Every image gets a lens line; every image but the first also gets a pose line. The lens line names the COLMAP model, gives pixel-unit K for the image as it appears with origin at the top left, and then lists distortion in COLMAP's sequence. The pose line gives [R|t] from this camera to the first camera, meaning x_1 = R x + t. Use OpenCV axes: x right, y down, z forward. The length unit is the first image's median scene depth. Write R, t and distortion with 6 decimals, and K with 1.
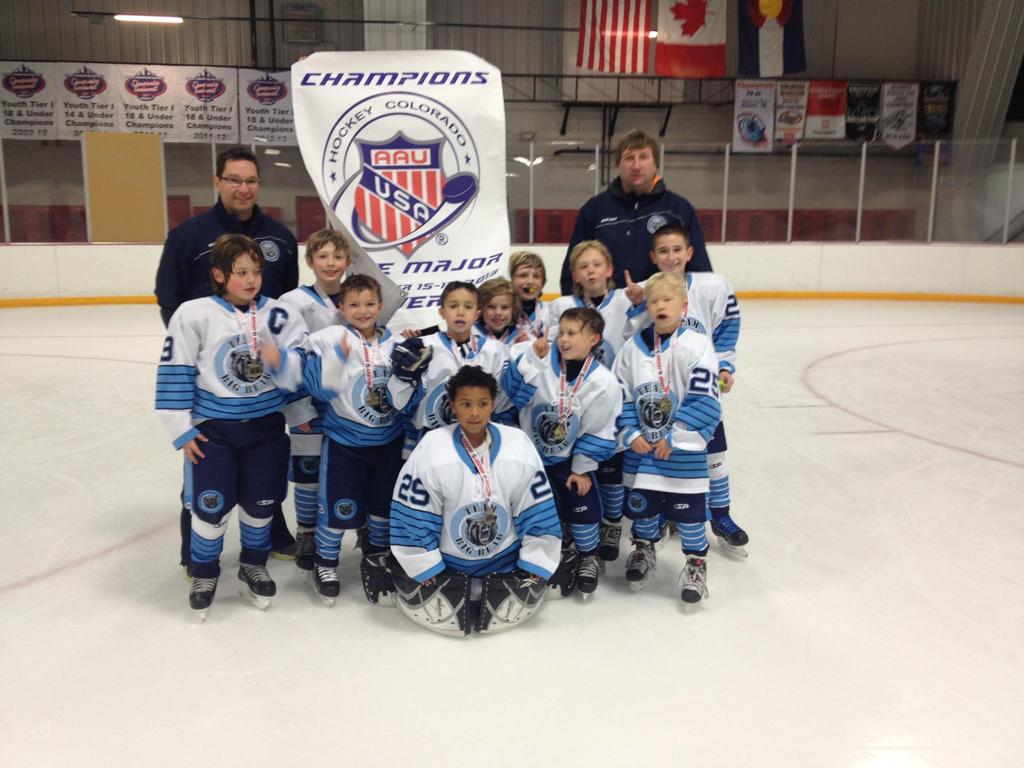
lens RADIAL K [[981.3, 0, 509.1], [0, 981.3, 415.5], [0, 0, 1]] dist [0.084221, -0.141800]
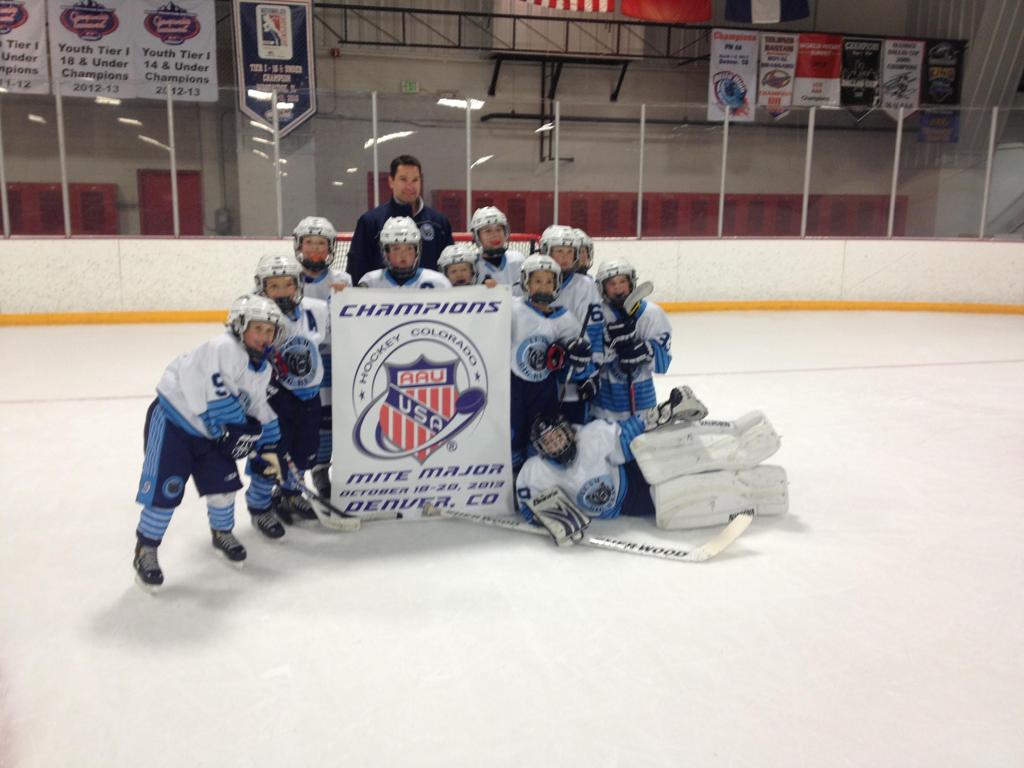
lens RADIAL K [[976.4, 0, 513.7], [0, 976.4, 395.8], [0, 0, 1]] dist [0.079447, -0.118419]
pose [[0.992162, -0.016009, 0.123930, -0.030999], [0.015382, 0.999864, 0.006013, -0.052942], [-0.124009, -0.004060, 0.992273, 0.236157]]
